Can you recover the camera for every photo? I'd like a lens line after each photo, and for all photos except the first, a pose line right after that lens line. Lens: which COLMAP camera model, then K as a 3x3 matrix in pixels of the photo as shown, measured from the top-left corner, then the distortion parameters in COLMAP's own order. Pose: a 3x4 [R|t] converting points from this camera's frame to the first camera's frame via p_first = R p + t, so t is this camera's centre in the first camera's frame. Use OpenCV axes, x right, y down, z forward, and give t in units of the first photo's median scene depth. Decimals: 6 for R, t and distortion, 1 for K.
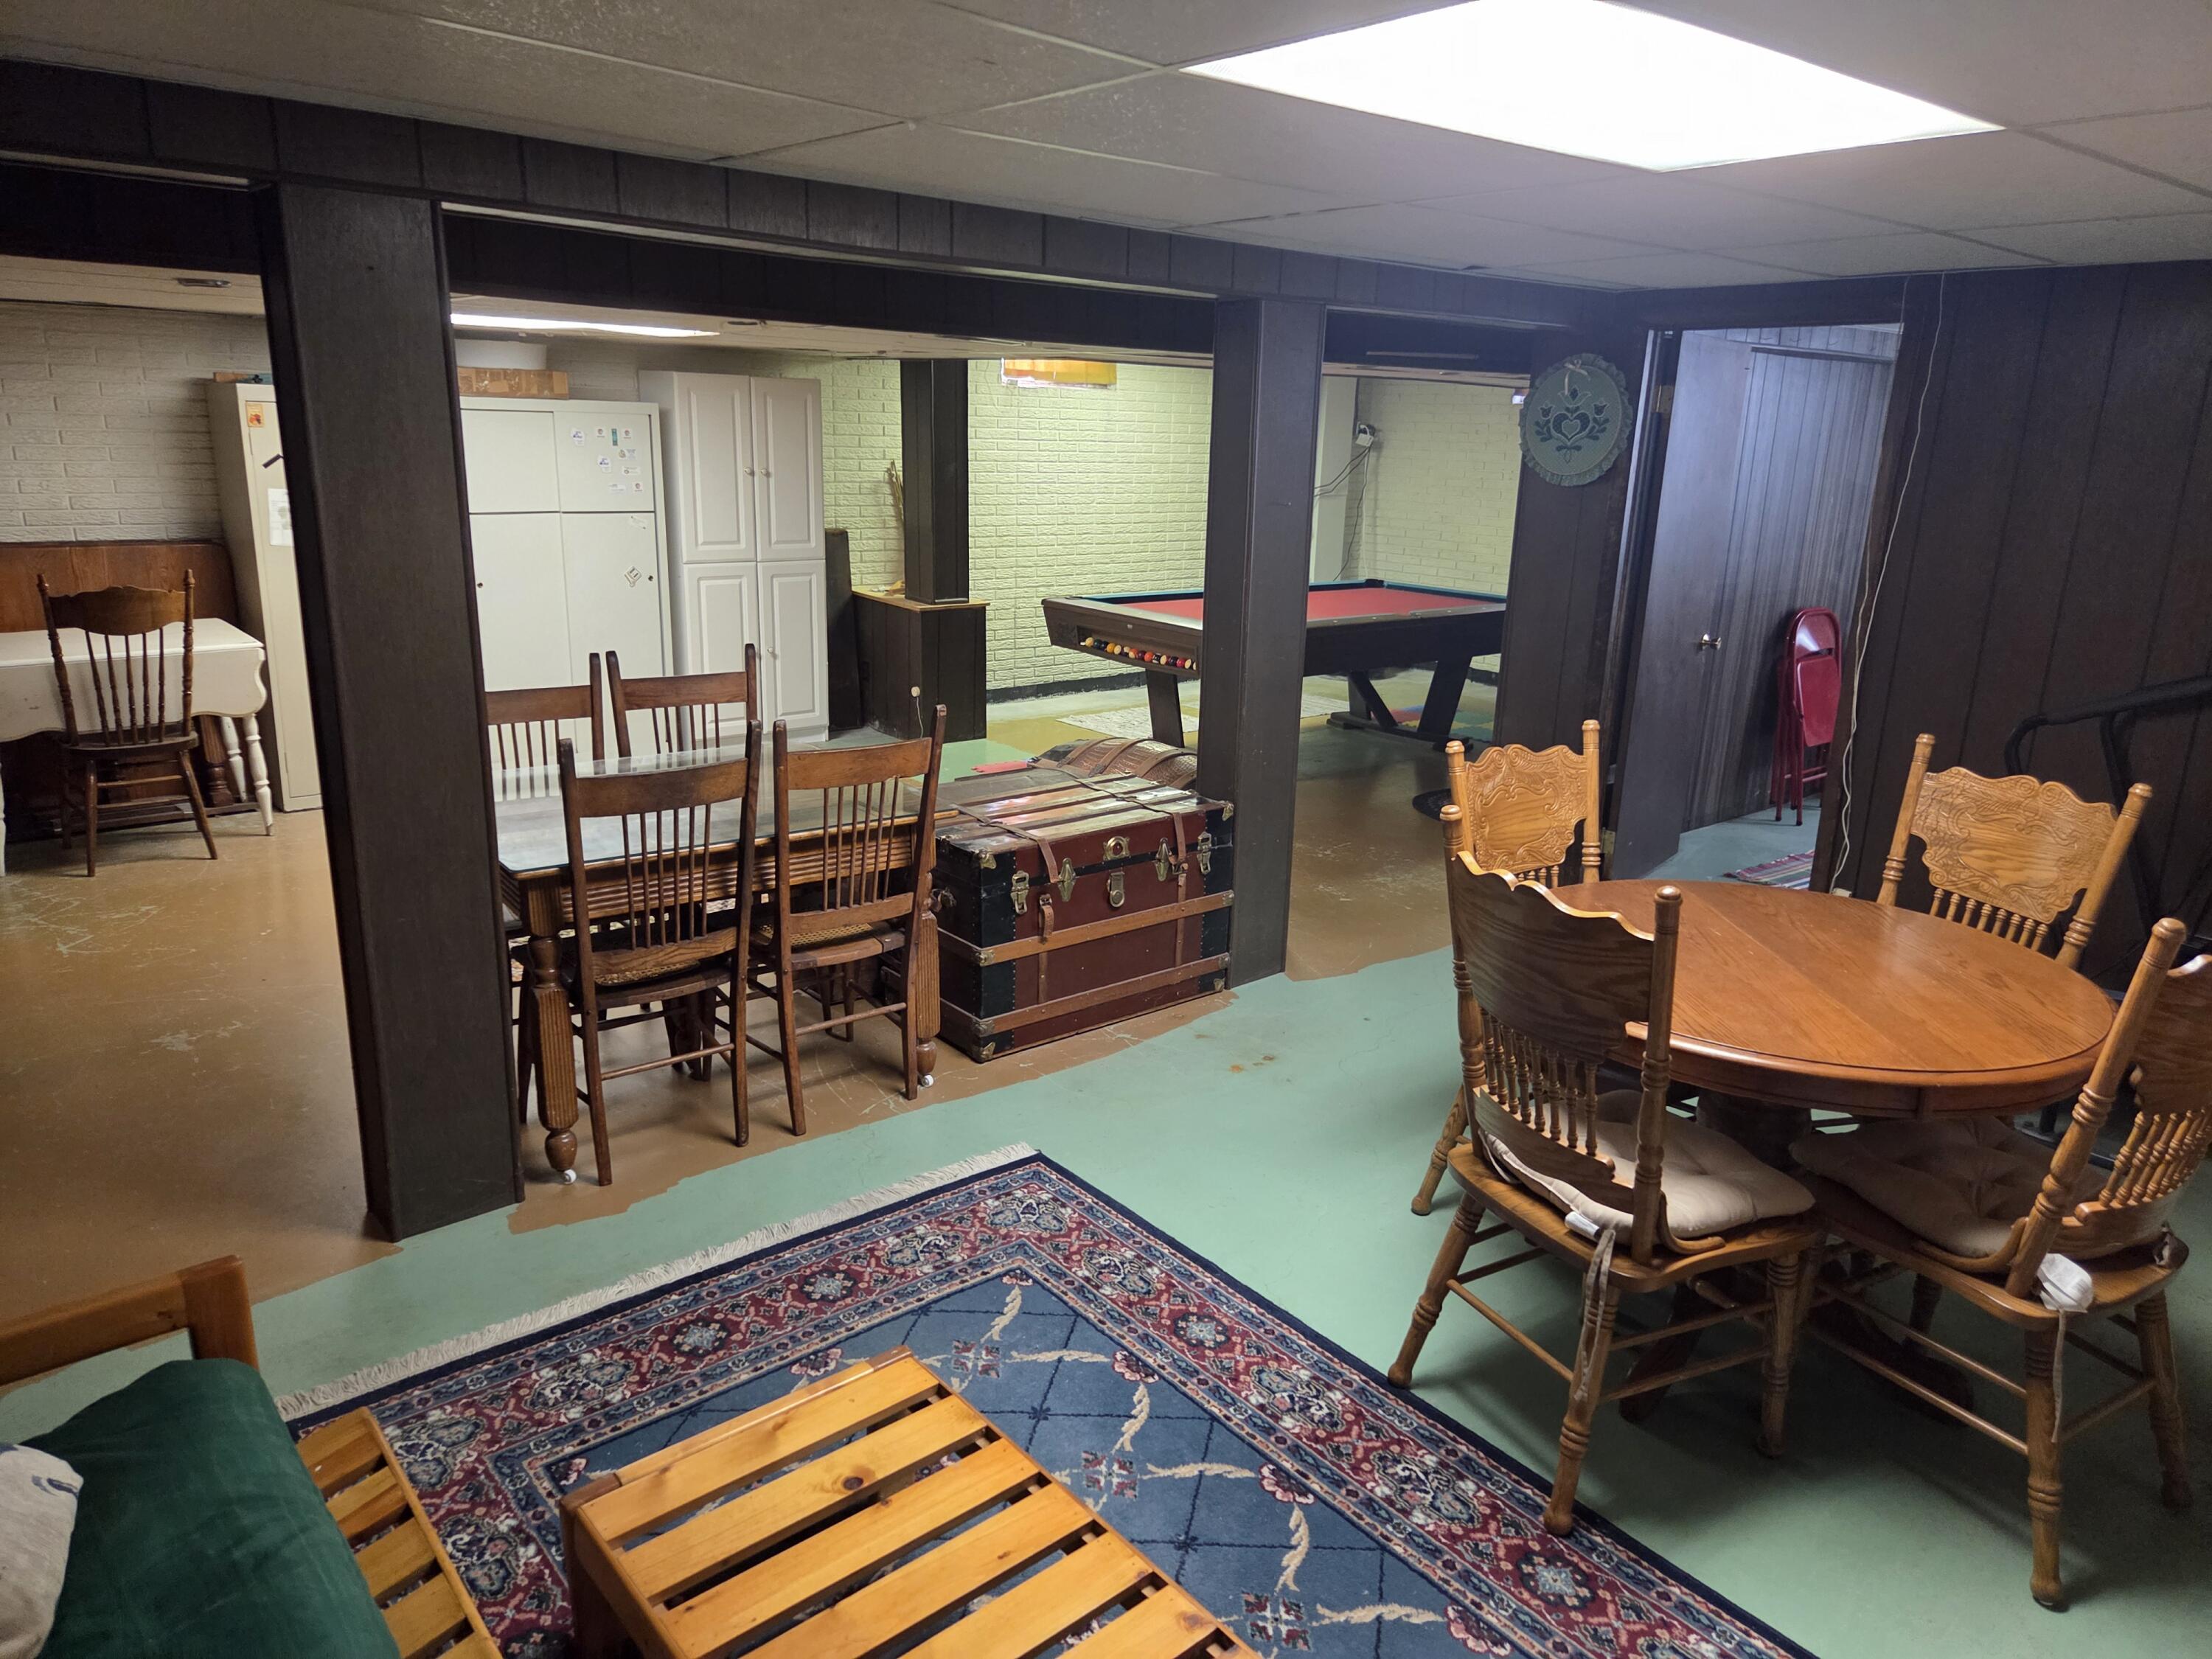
lens RADIAL K [[1464.1, 0, 1128.1], [0, 1464.1, 825.5], [0, 0, 1]] dist [0.073418, -0.053443]
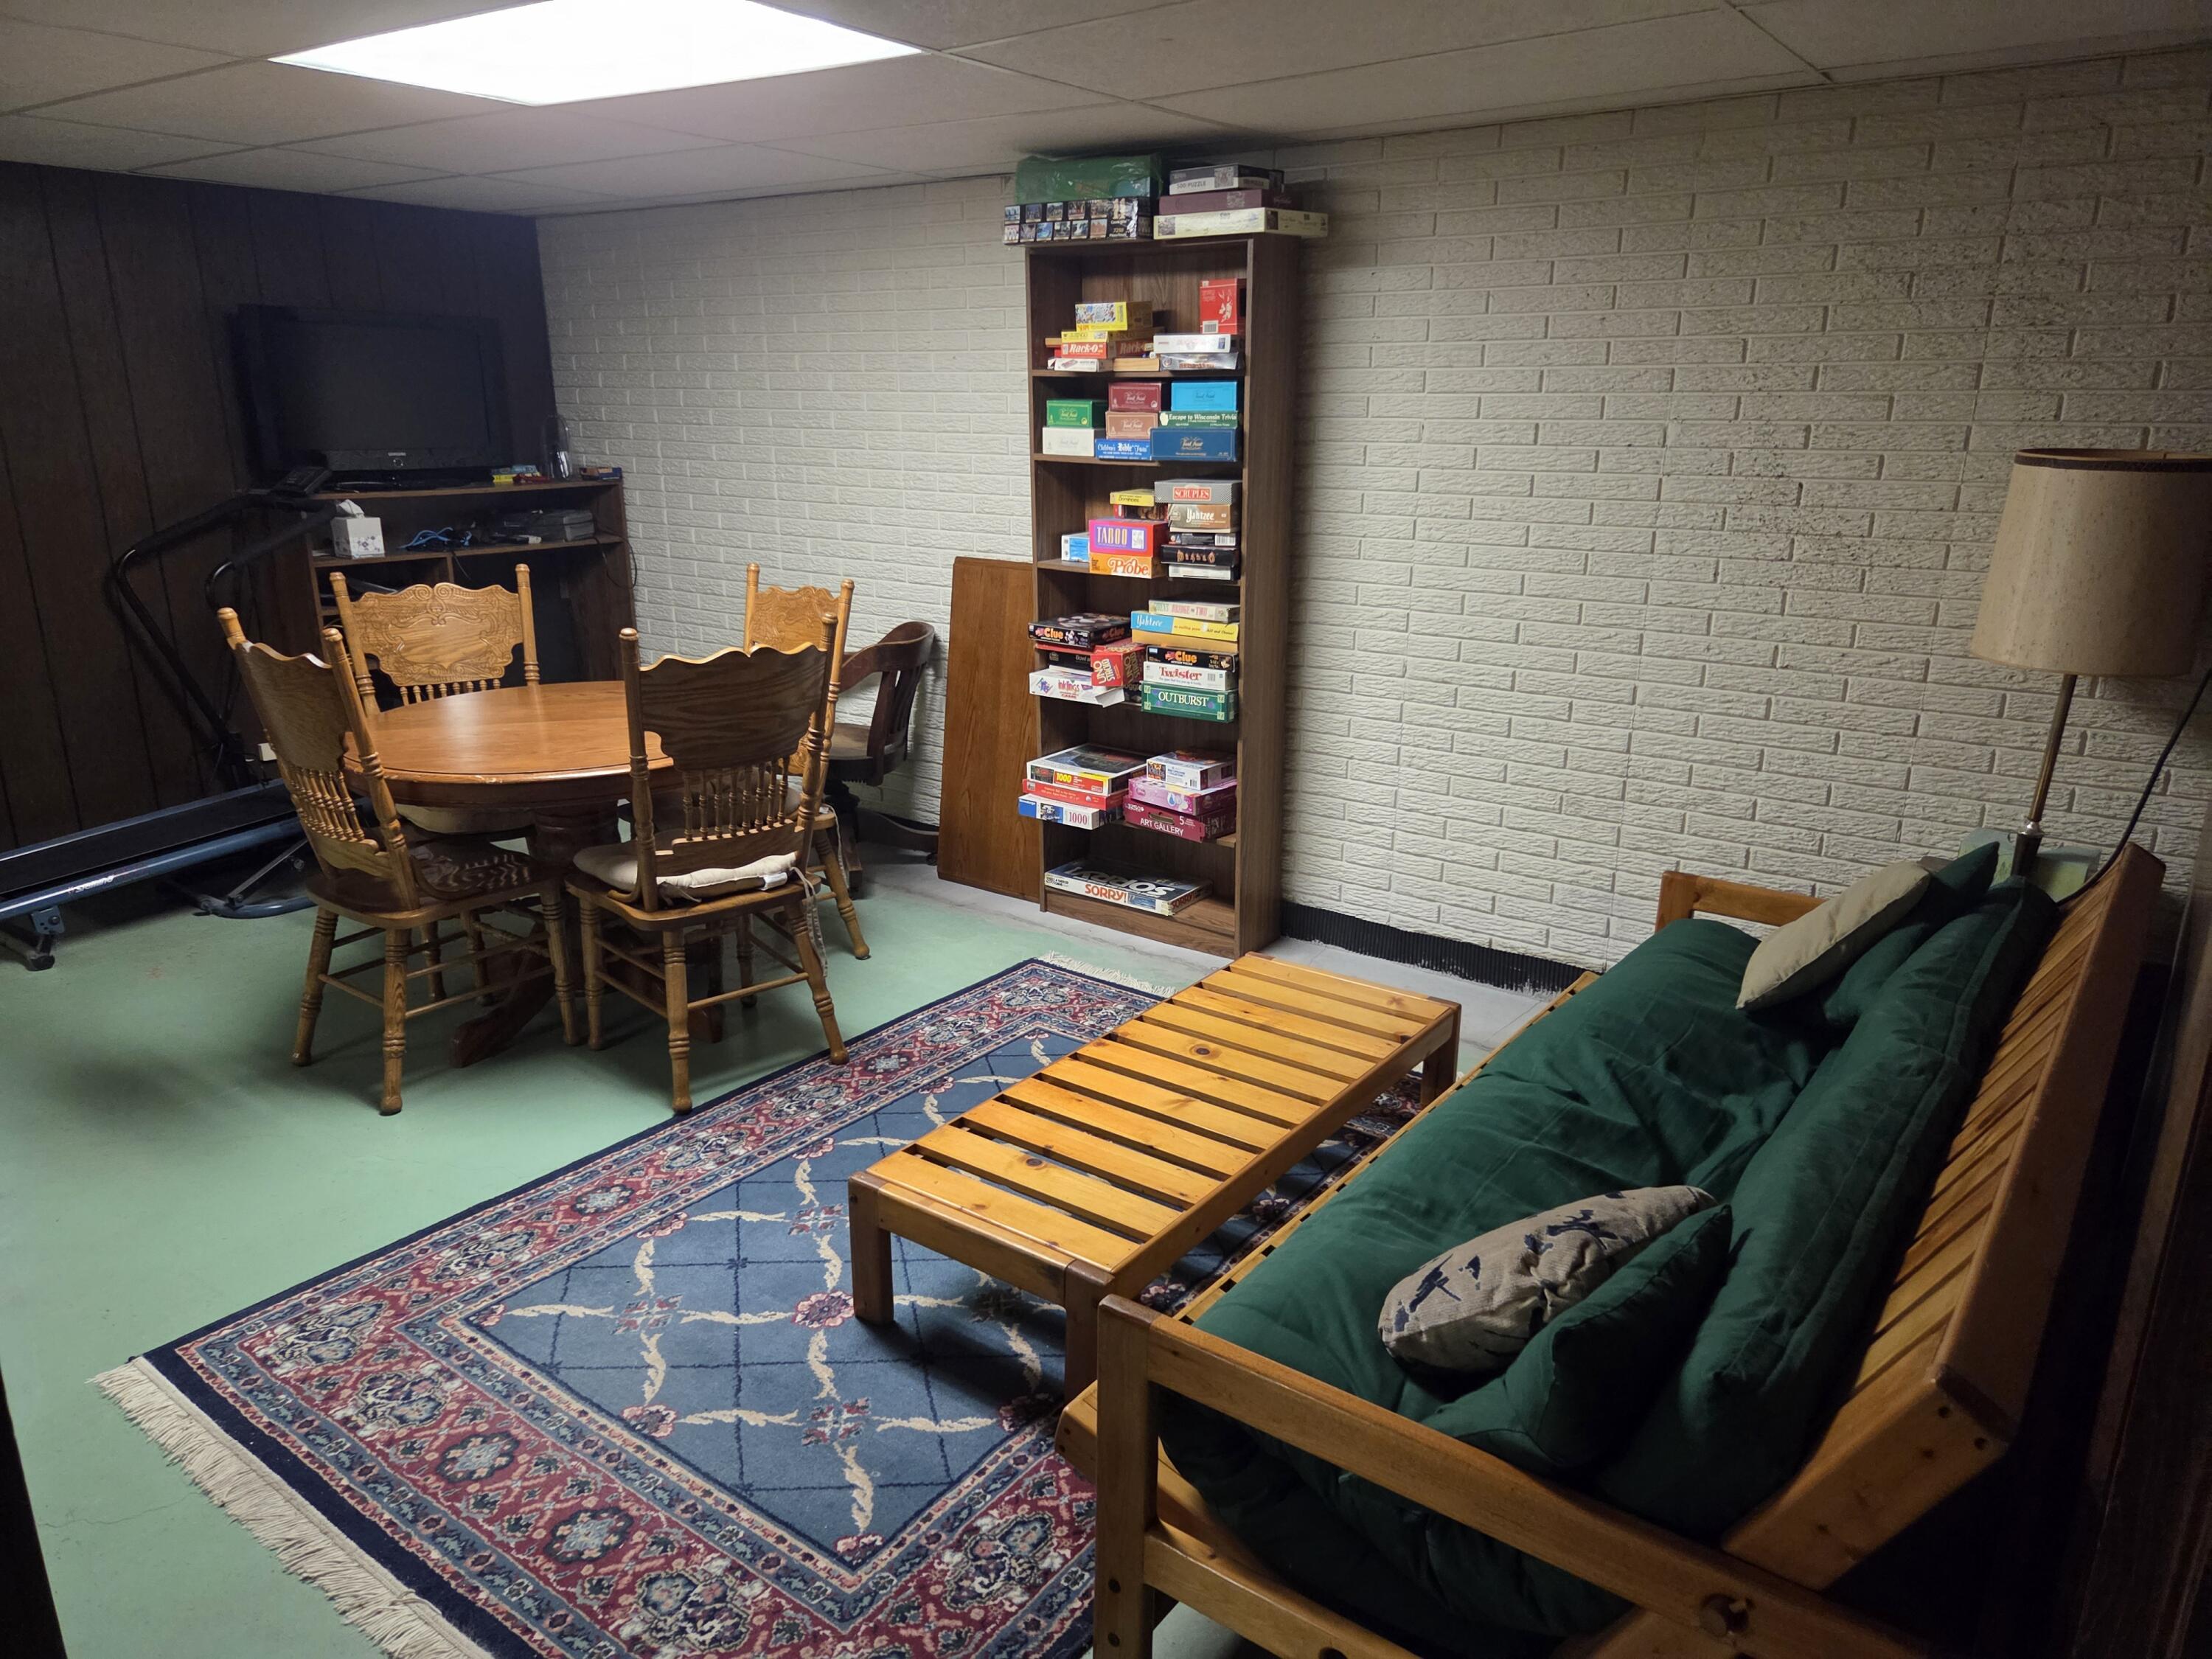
lens RADIAL K [[1464.1, 0, 1128.1], [0, 1464.1, 825.5], [0, 0, 1]] dist [0.073418, -0.053443]
pose [[-0.242410, -0.303335, 0.921534, -0.949232], [0.227478, 0.905615, 0.357933, -0.191521], [-0.943128, 0.296395, -0.150528, 0.751765]]
